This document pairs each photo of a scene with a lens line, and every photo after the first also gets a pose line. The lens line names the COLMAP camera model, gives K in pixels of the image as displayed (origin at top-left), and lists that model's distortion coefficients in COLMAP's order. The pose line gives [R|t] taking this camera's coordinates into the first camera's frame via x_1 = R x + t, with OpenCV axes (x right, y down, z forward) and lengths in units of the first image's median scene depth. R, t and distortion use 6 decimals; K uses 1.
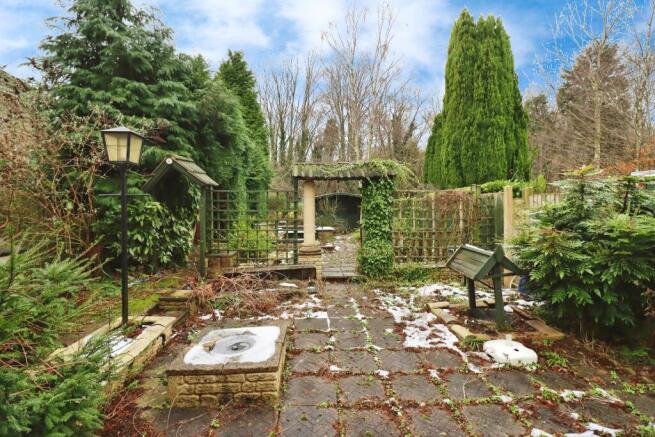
lens RADIAL K [[306.6, 0, 329.2], [0, 306.6, 211.7], [0, 0, 1]] dist [-0.006046, -0.000379]
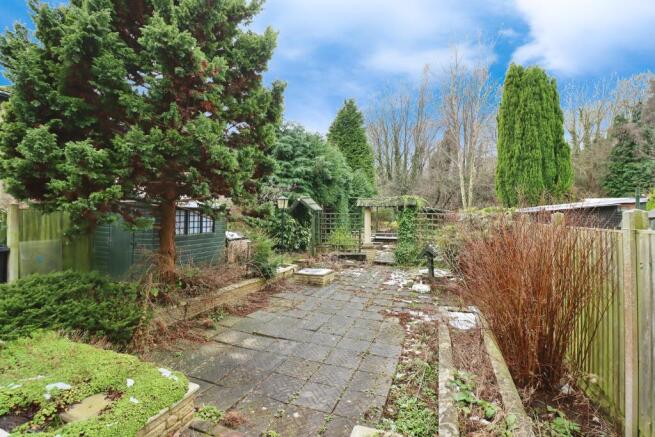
lens RADIAL K [[306.6, 0, 326.6], [0, 306.6, 218.6], [0, 0, 1]] dist [-0.006046, -0.000379]
pose [[0.914709, 0.012627, -0.403915, 0.441612], [-0.013999, 0.999902, -0.000442, -0.032866], [0.403870, 0.006058, 0.914796, -0.743045]]
